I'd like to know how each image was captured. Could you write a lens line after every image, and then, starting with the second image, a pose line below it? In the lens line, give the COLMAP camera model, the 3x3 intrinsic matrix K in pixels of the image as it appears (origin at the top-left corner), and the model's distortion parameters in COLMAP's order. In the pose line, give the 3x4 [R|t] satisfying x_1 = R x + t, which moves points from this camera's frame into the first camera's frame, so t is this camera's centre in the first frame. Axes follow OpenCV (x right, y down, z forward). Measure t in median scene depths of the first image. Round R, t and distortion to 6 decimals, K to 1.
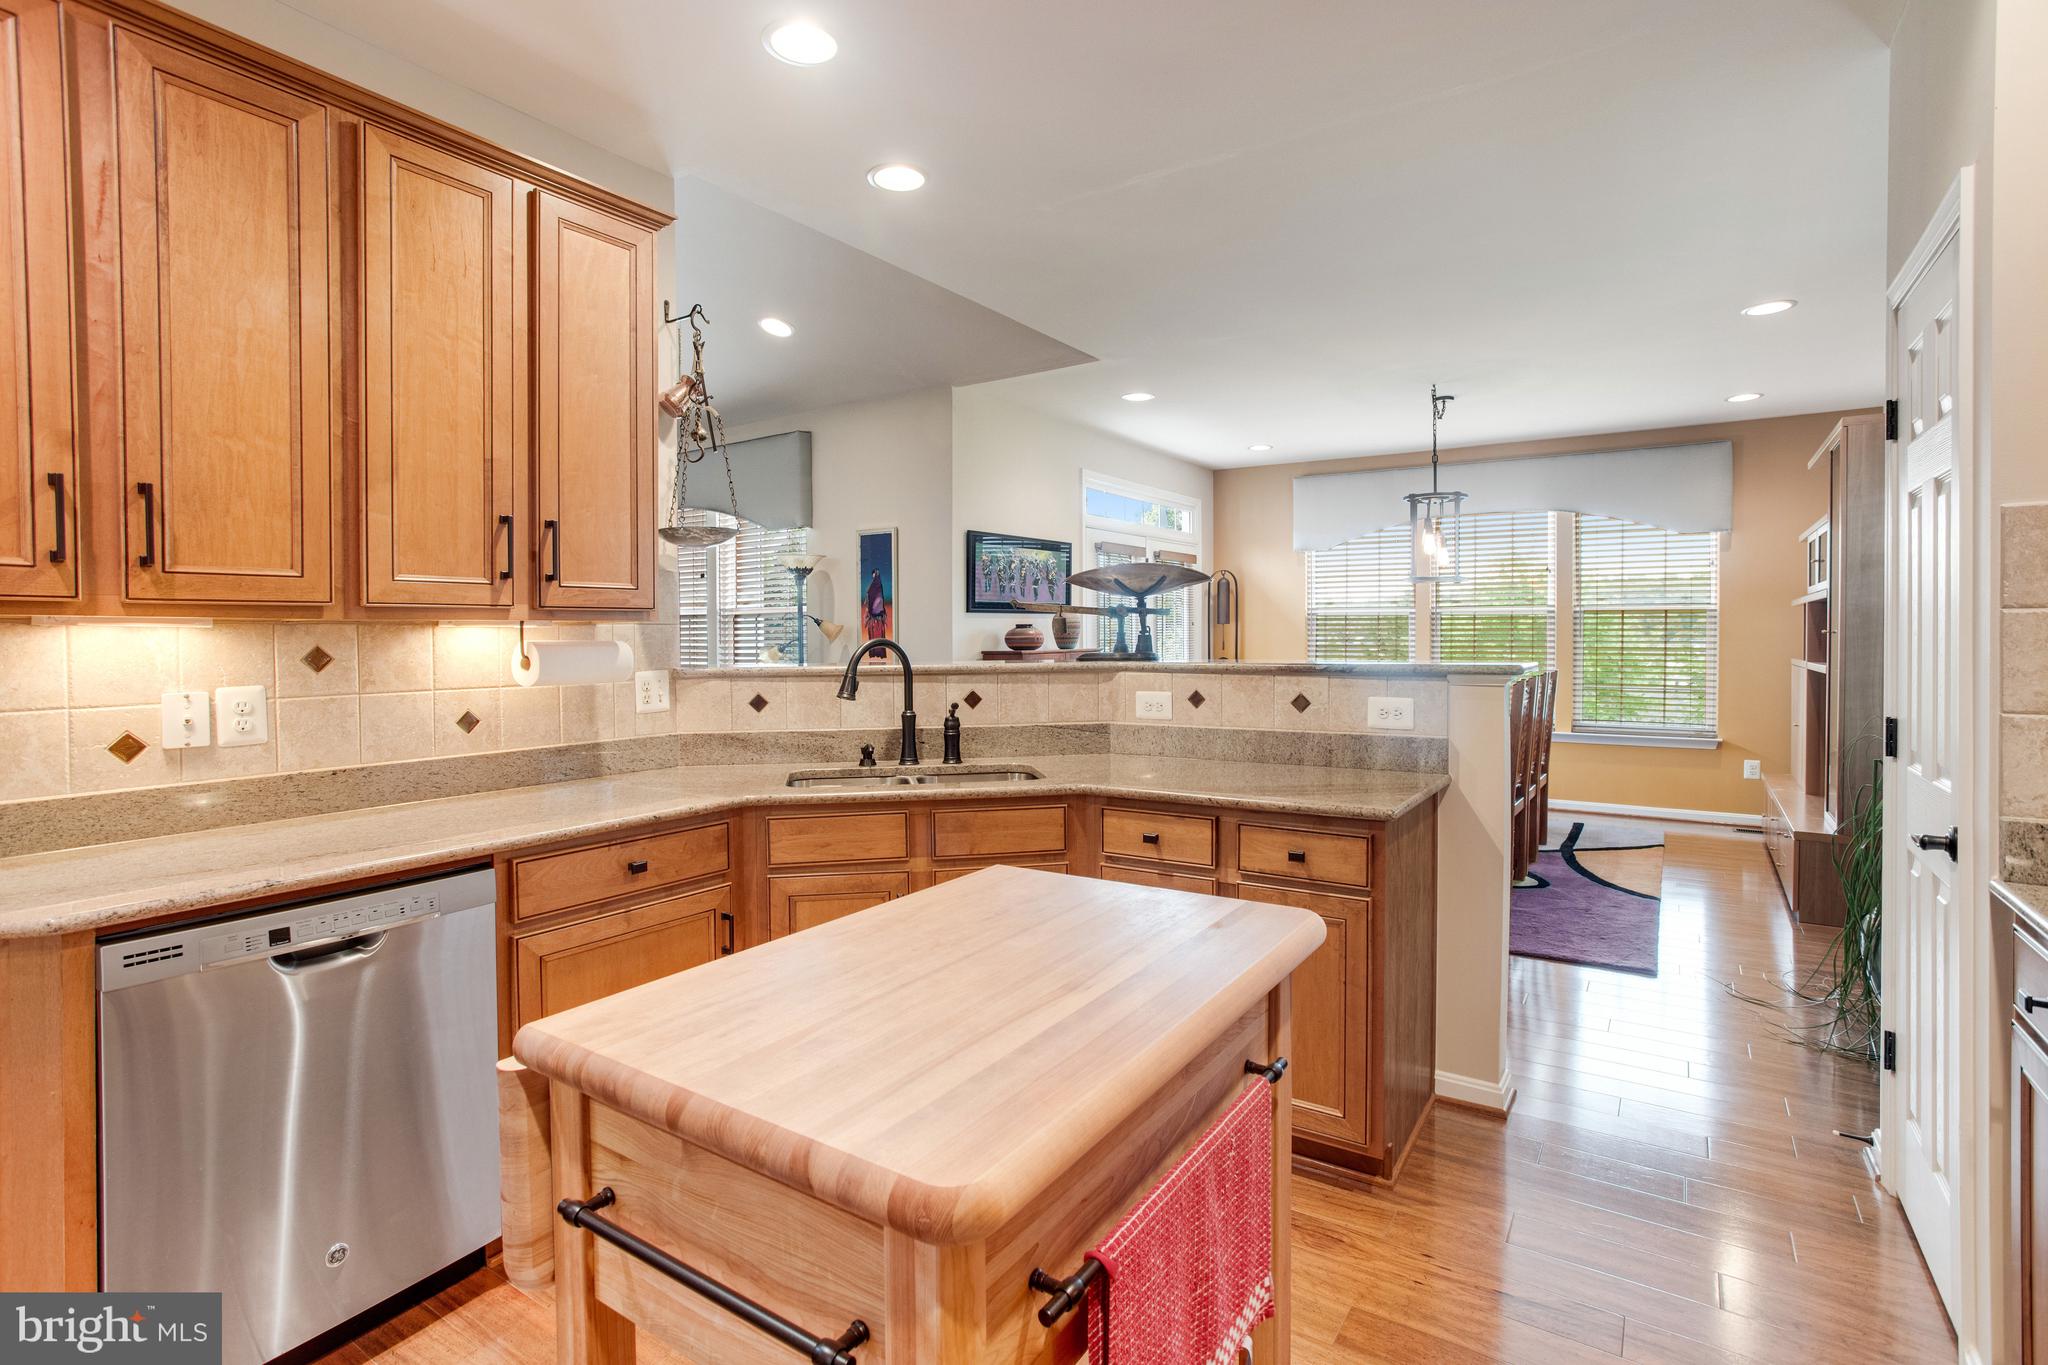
lens RADIAL K [[991.6, 0, 1023.8], [0, 991.6, 644.2], [0, 0, 1]] dist [-0.003000, -0.000063]
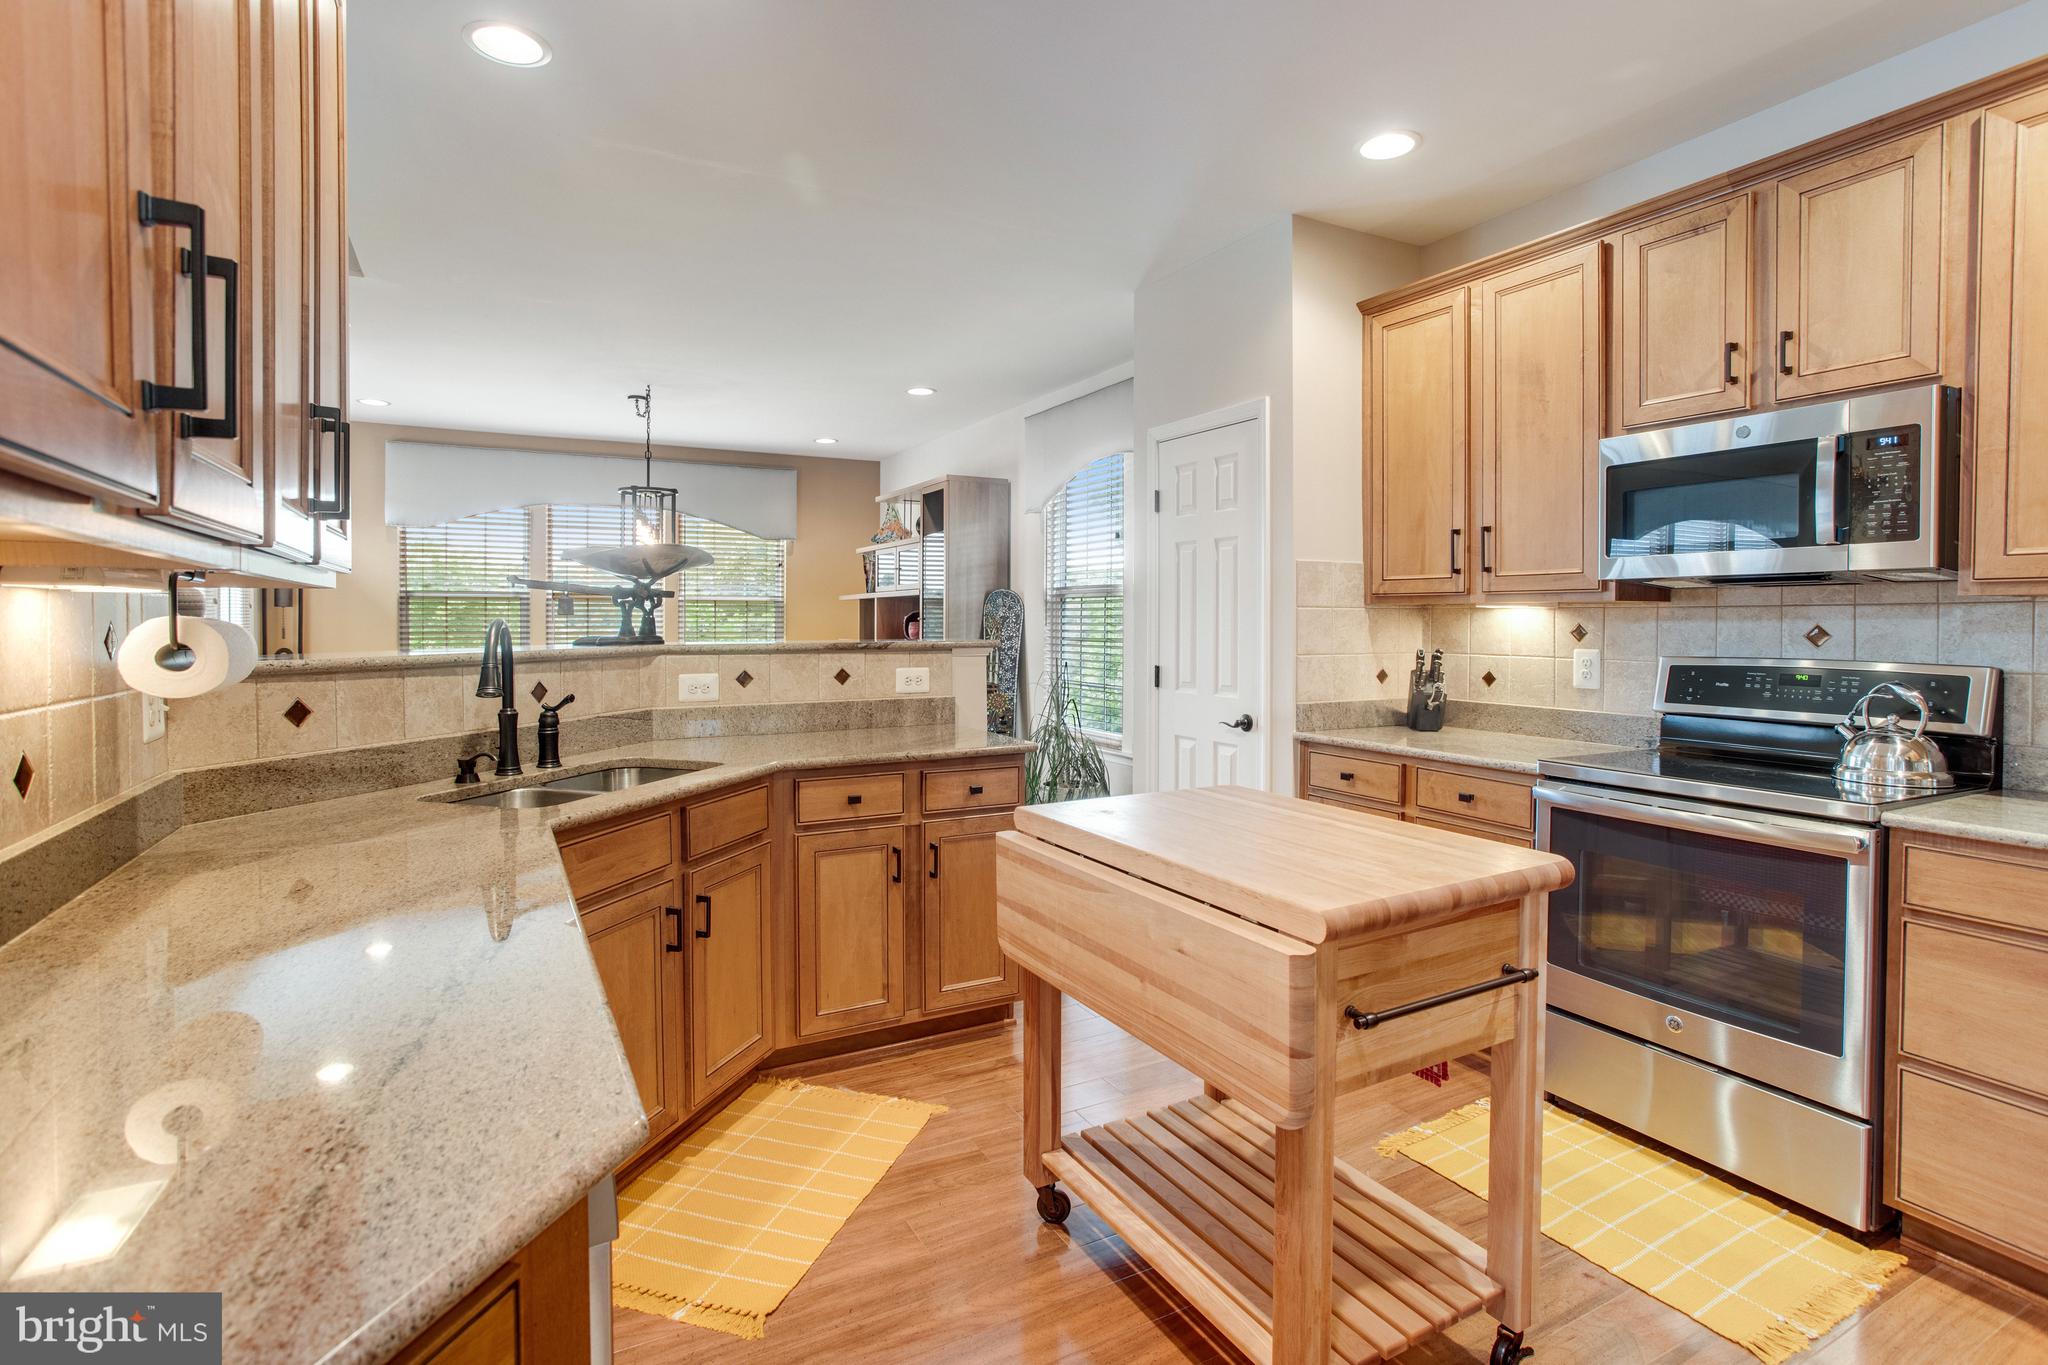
lens RADIAL K [[1017.3, 0, 1023.1], [0, 1017.3, 633.9], [0, 0, 1]] dist [0.001405, 0.000317]
pose [[0.474712, -0.006145, 0.880120, -0.642209], [0.003601, 0.999981, 0.005040, 0.004006], [-0.880134, 0.000777, 0.474725, 0.237562]]
